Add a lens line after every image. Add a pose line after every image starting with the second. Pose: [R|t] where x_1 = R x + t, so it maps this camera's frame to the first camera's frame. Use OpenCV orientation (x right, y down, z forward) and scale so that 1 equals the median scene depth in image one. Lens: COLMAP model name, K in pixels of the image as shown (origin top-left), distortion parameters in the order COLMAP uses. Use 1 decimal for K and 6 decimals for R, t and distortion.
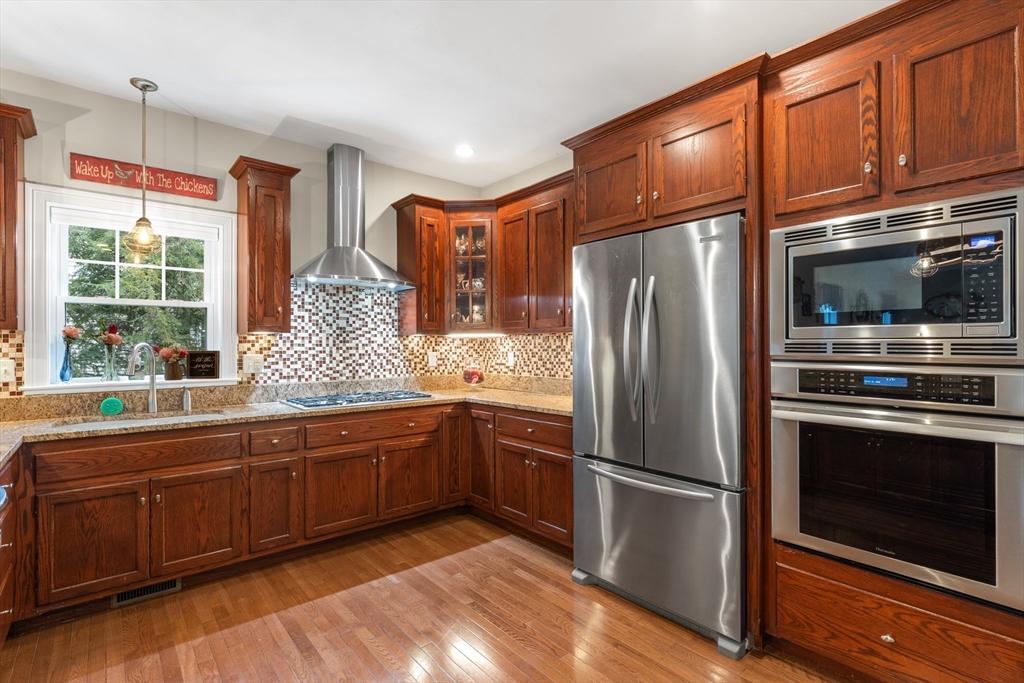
lens RADIAL K [[488.4, 0, 507.4], [0, 488.4, 341.4], [0, 0, 1]] dist [0.000753, 0.000174]
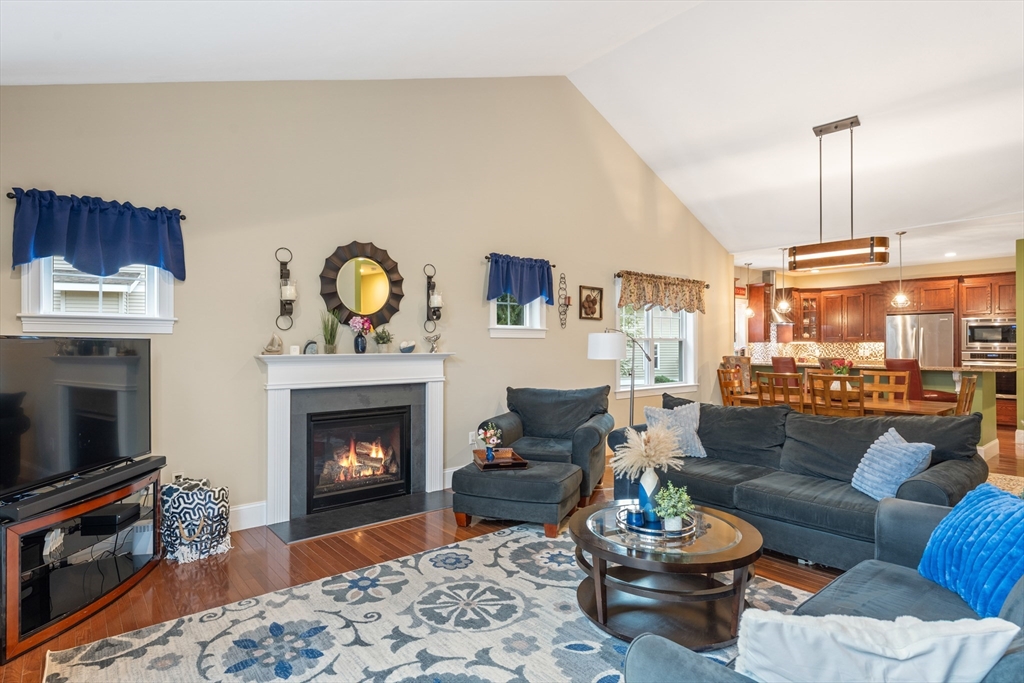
lens RADIAL K [[563.4, 0, 501.4], [0, 563.4, 348.0], [0, 0, 1]] dist [0.002169, -0.000341]
pose [[0.999906, 0.002915, 0.013392, -1.979373], [-0.003084, 0.999915, 0.012646, -0.020634], [-0.013354, -0.012687, 0.999830, -2.147738]]
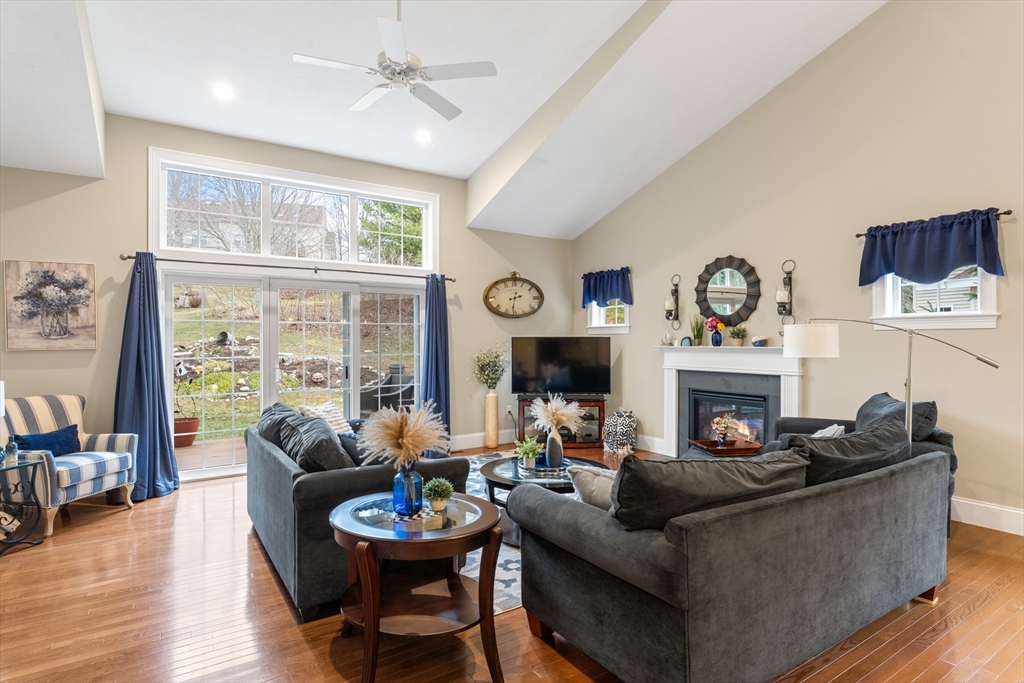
lens RADIAL K [[528.6, 0, 512.0], [0, 528.6, 341.5], [0, 0, 1]] dist [-0.000488, 0.000064]
pose [[-0.113708, 0.002644, -0.993511, -0.553699], [0.006477, 0.999977, 0.001920, -0.010254], [0.993493, -0.006217, -0.113722, -1.169602]]
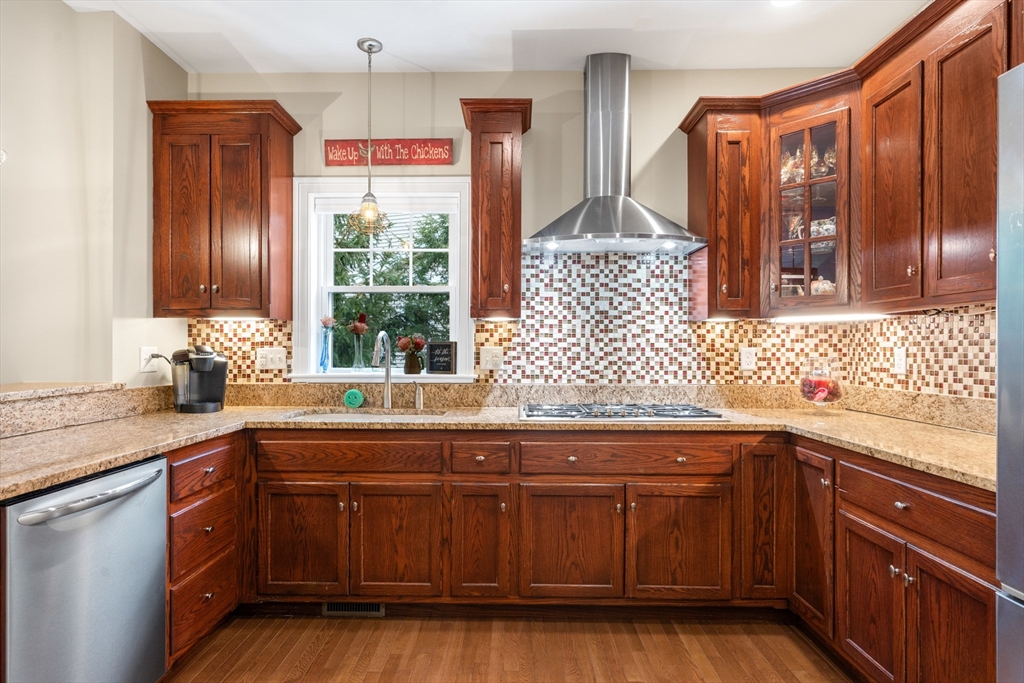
lens RADIAL K [[563.4, 0, 501.4], [0, 563.4, 348.0], [0, 0, 1]] dist [0.002169, -0.000341]
pose [[0.754182, 0.005015, -0.656646, 0.107807], [-0.000505, 0.999975, 0.007058, 0.022664], [0.656665, -0.004992, 0.754166, 0.308565]]
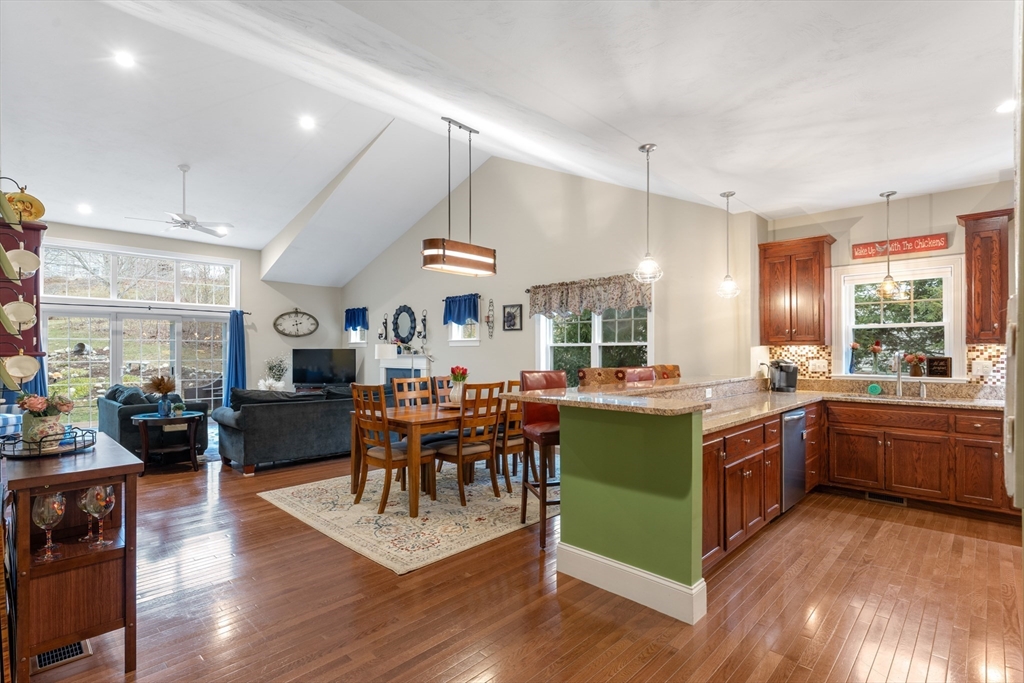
lens RADIAL K [[491.6, 0, 512.2], [0, 491.6, 347.9], [0, 0, 1]] dist [0.000175, 0.000057]
pose [[0.108833, -0.003829, -0.994053, 0.626962], [0.006681, 0.999973, -0.003120, -0.011129], [0.994038, -0.006302, 0.108855, -0.359546]]
